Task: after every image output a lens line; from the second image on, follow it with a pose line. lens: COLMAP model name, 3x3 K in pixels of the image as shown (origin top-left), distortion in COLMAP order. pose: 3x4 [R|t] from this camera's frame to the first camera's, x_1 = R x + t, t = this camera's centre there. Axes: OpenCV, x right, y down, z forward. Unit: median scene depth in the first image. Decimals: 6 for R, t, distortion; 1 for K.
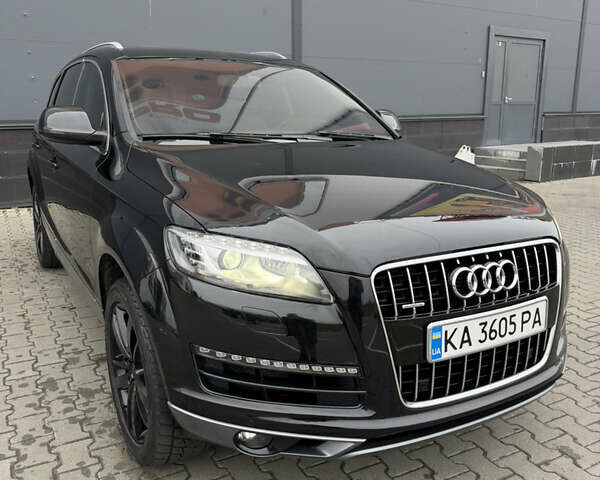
lens RADIAL K [[564.2, 0, 296.0], [0, 564.2, 244.2], [0, 0, 1]] dist [0.018118, 0.000000]
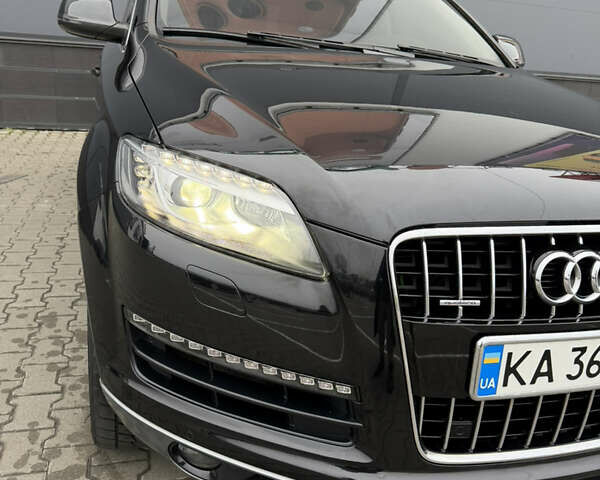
lens RADIAL K [[564.2, 0, 299.3], [0, 564.2, 247.8], [0, 0, 1]] dist [0.018118, 0.000000]
pose [[0.973408, 0.136292, -0.184125, 0.132931], [-0.120181, 0.988095, 0.096045, 0.011960], [0.195023, -0.071363, 0.978199, 0.350234]]
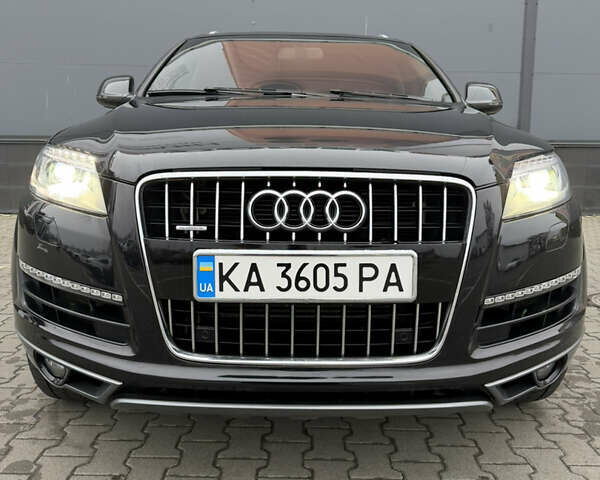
lens RADIAL K [[541.6, 0, 311.9], [0, 541.6, 258.4], [0, 0, 1]] dist [0.147452, 0.000000]
pose [[0.873239, 0.089584, -0.478988, 0.679130], [-0.118872, 0.992422, -0.031104, 0.143080], [0.472572, 0.084099, 0.877270, 0.367833]]
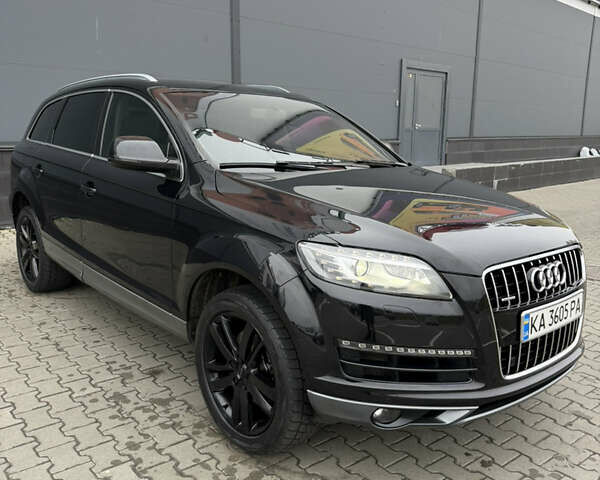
lens RADIAL K [[564.2, 0, 296.9], [0, 564.2, 247.0], [0, 0, 1]] dist [0.018118, 0.000000]
pose [[0.981327, -0.026940, 0.190450, -0.464247], [0.032615, 0.999111, -0.026727, 0.009182], [-0.189560, 0.032440, 0.981333, -0.159808]]
